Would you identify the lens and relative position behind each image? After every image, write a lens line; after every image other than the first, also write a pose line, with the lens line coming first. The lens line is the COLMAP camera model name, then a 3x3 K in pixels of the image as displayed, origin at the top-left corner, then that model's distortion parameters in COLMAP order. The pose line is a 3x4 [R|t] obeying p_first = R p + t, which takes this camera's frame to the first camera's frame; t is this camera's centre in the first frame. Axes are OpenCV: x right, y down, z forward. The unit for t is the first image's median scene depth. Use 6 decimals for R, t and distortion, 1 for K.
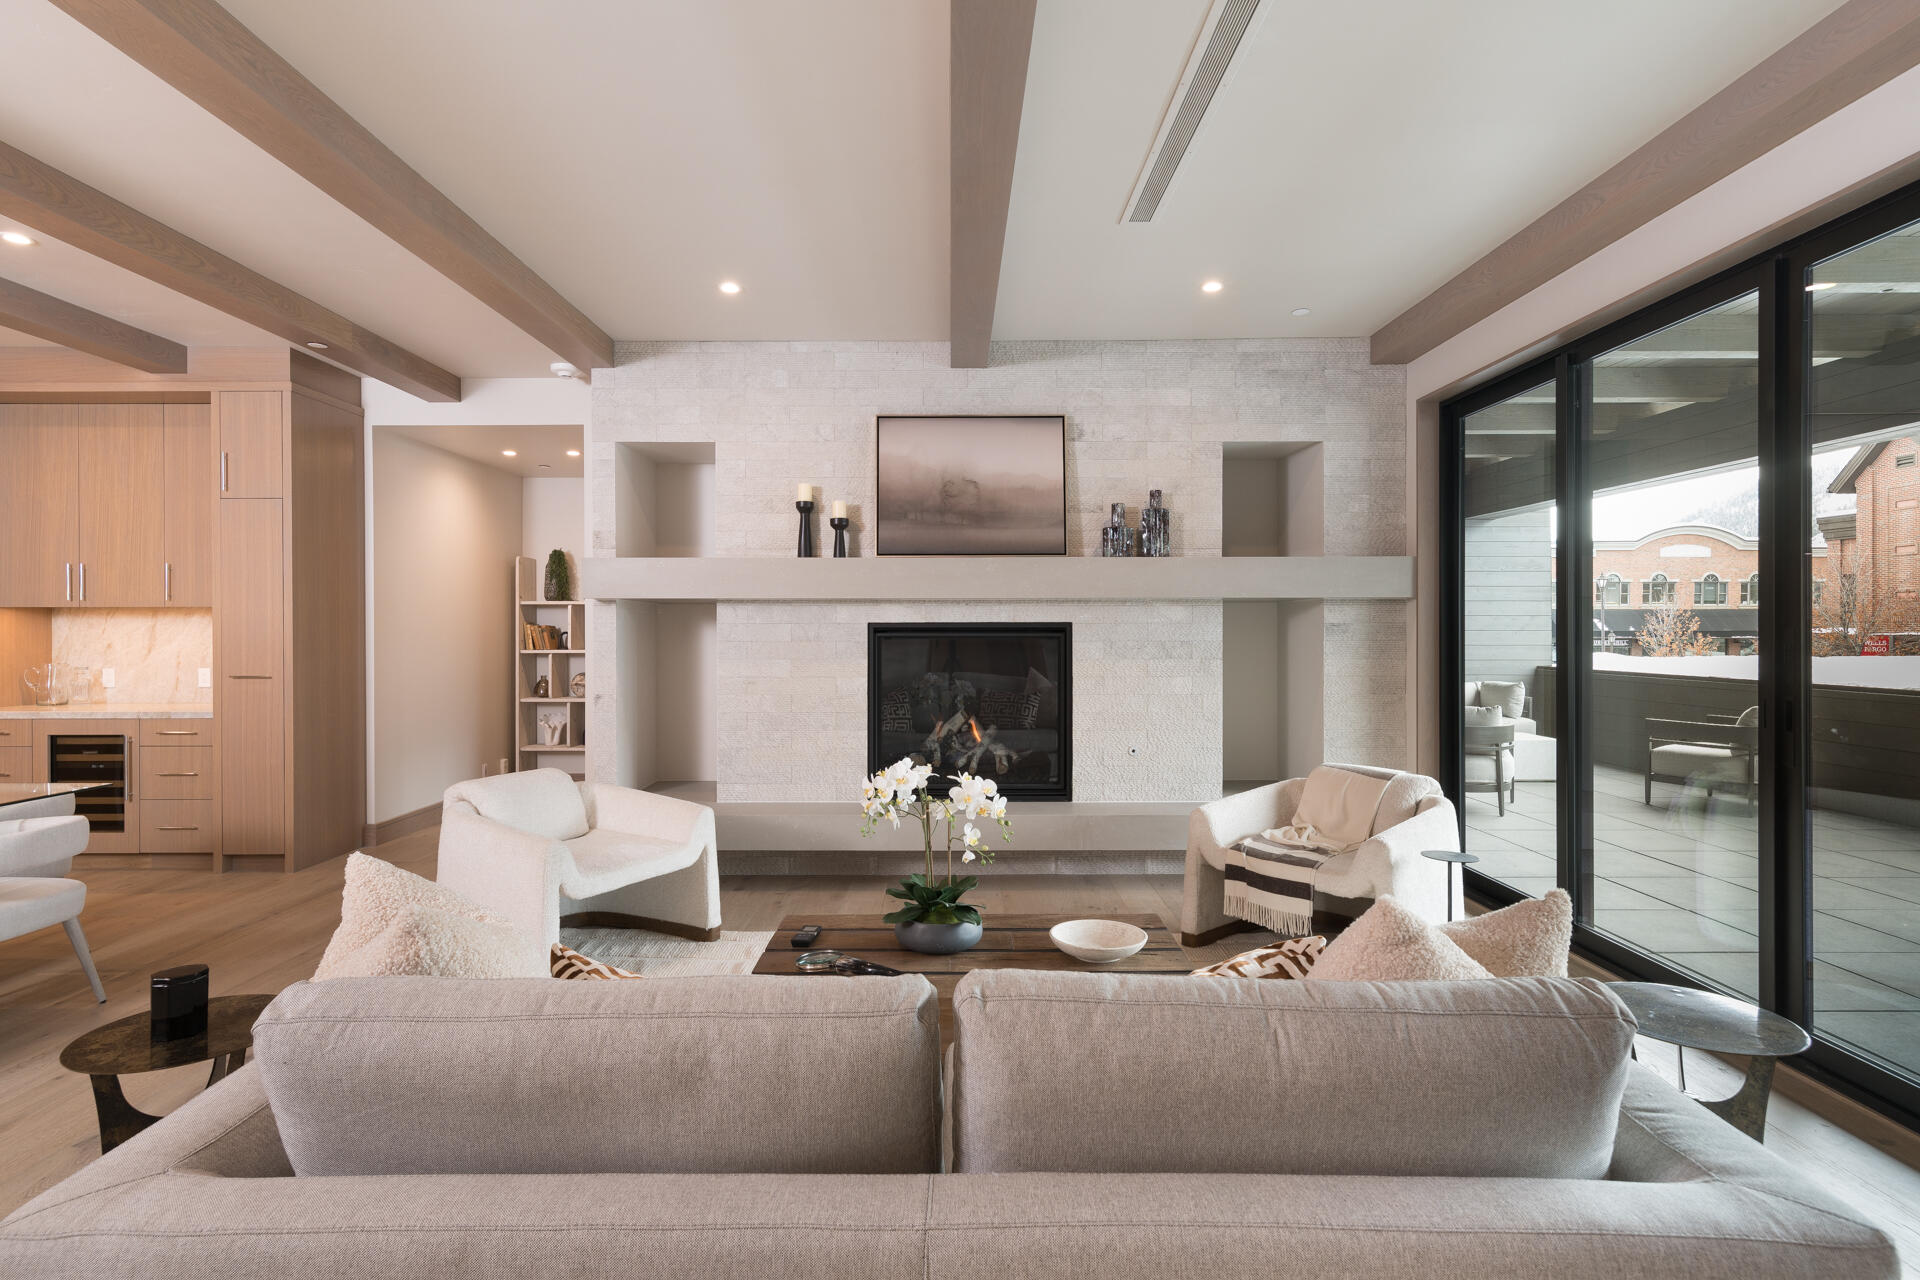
lens RADIAL K [[950.3, 0, 960.0], [0, 950.3, 640.0], [0, 0, 1]] dist [0.001171, 0.000075]
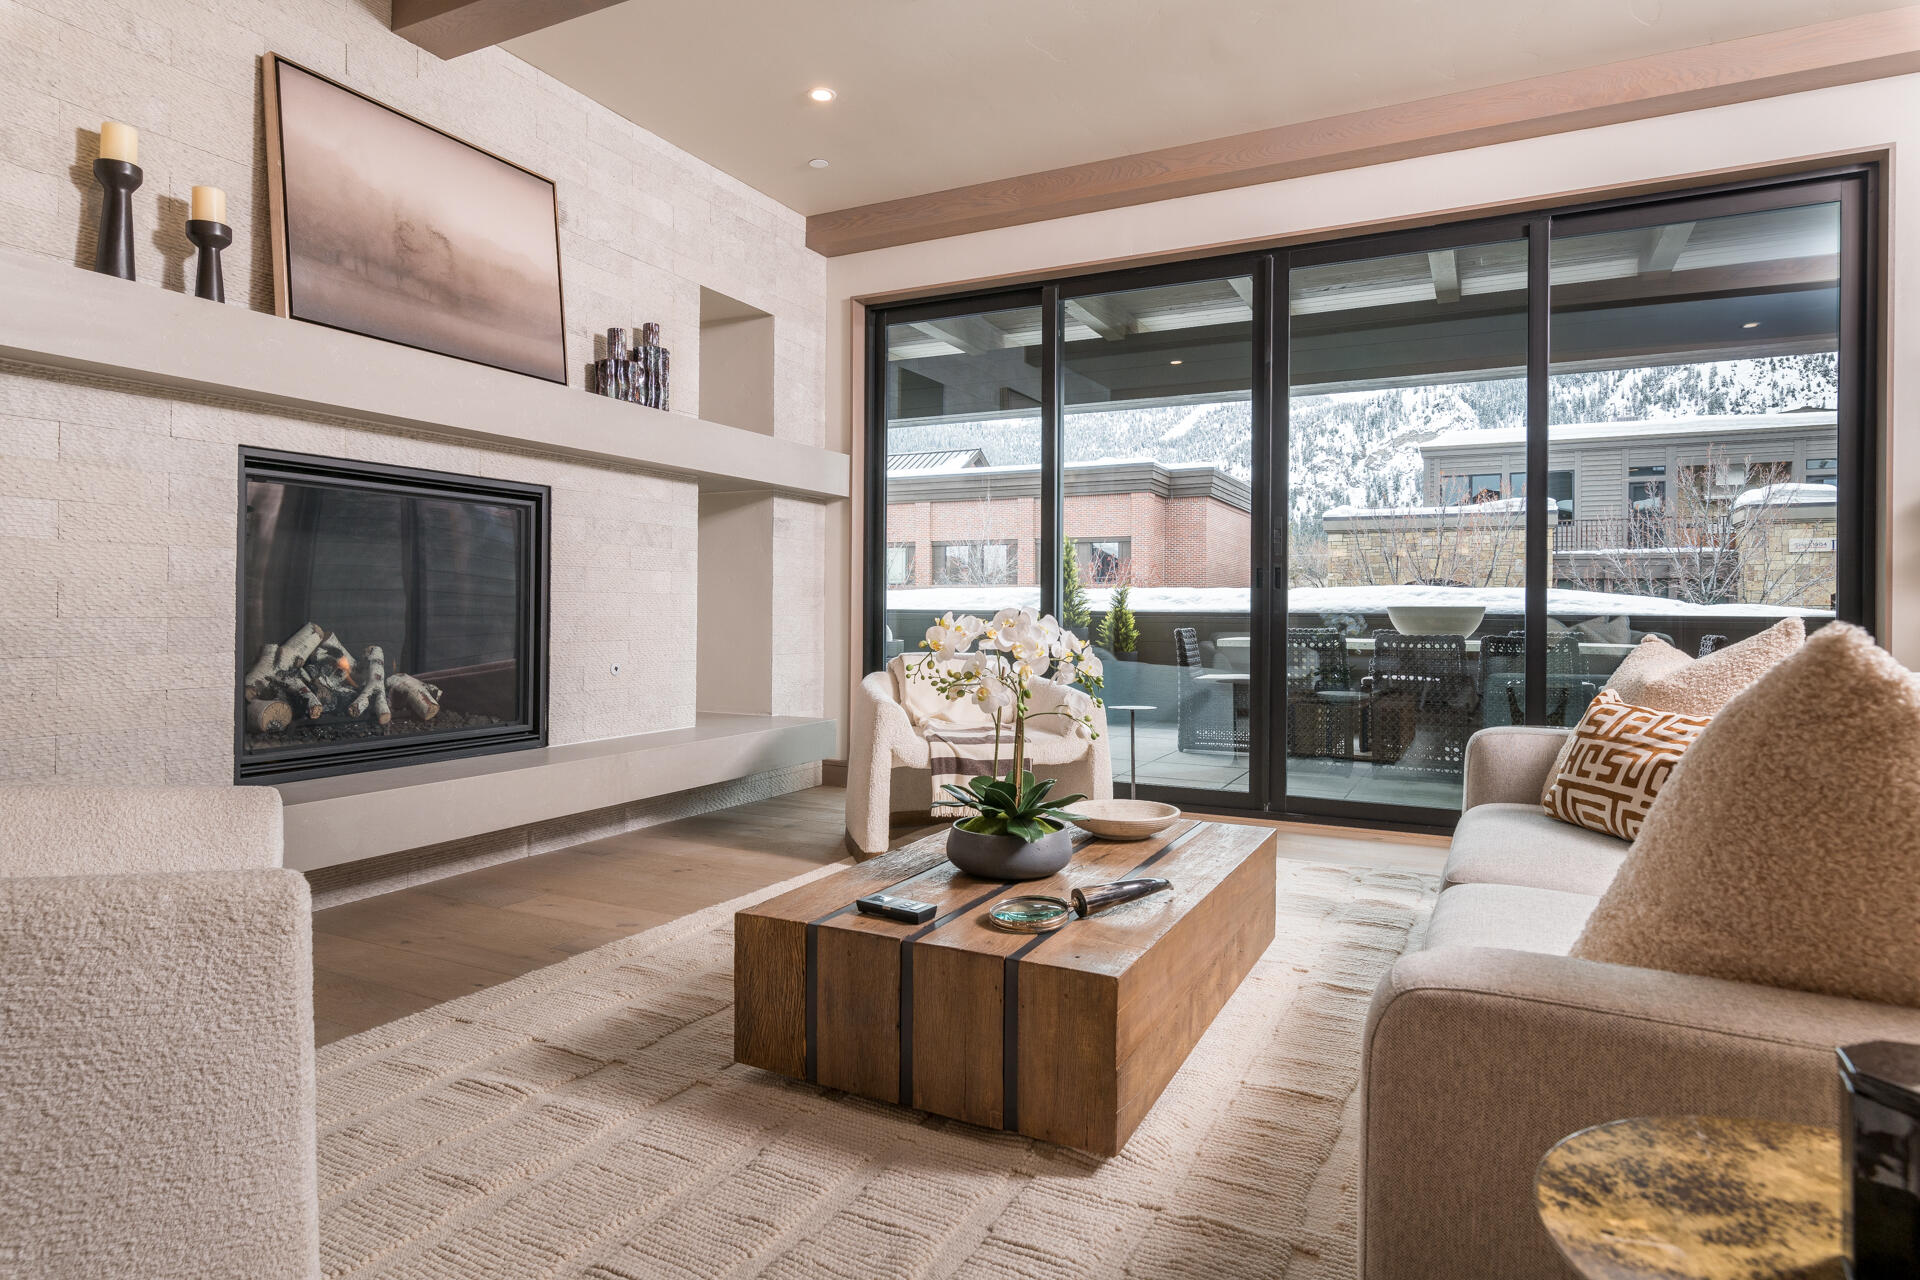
lens RADIAL K [[1051.1, 0, 960.4], [0, 1051.1, 613.5], [0, 0, 1]] dist [0.001668, 0.000060]
pose [[0.461915, -0.000923, 0.886924, -0.428967], [0.000538, 1.000000, 0.000761, 0.074712], [-0.886924, 0.000125, 0.461915, 0.388856]]
